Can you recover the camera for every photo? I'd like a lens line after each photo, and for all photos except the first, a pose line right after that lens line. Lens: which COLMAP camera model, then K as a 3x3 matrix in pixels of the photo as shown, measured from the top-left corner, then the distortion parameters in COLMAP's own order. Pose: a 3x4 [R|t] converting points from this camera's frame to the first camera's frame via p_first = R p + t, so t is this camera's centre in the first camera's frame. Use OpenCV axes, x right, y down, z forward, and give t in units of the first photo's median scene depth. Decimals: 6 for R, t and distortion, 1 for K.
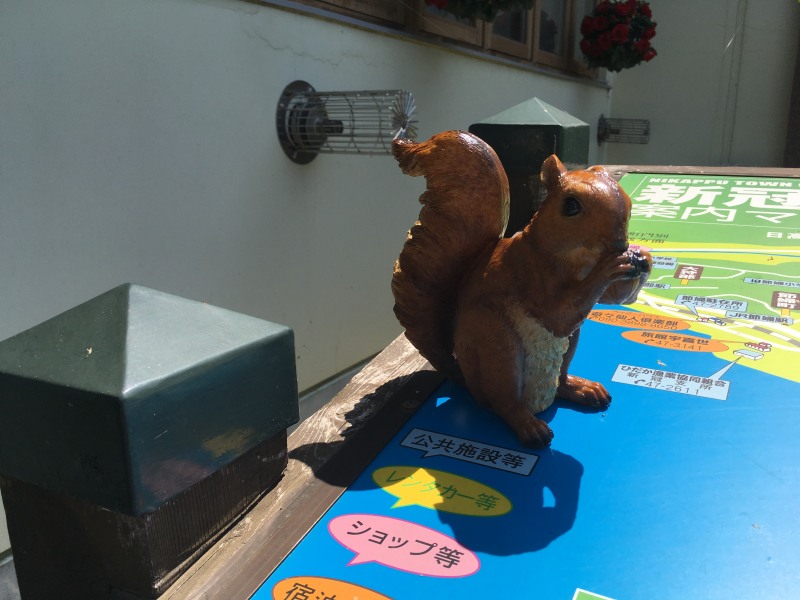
lens RADIAL K [[685.5, 0, 401.7], [0, 685.5, 300.5], [0, 0, 1]] dist [0.061726, -0.076105]
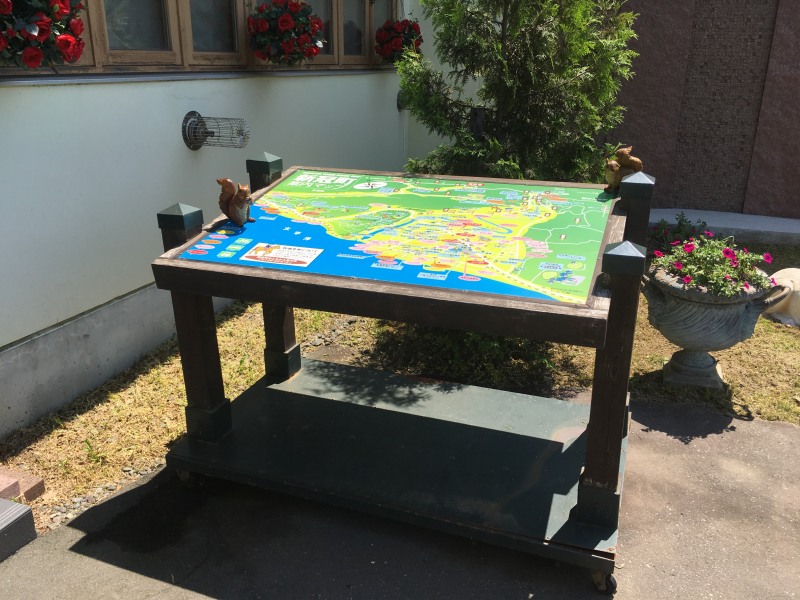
lens RADIAL K [[685.5, 0, 395.6], [0, 685.5, 300.5], [0, 0, 1]] dist [0.061726, -0.076105]
pose [[0.989718, -0.045472, 0.135609, 0.471665], [0.031512, 0.994144, 0.103369, 0.178245], [-0.139515, -0.098033, 0.985355, -3.713340]]
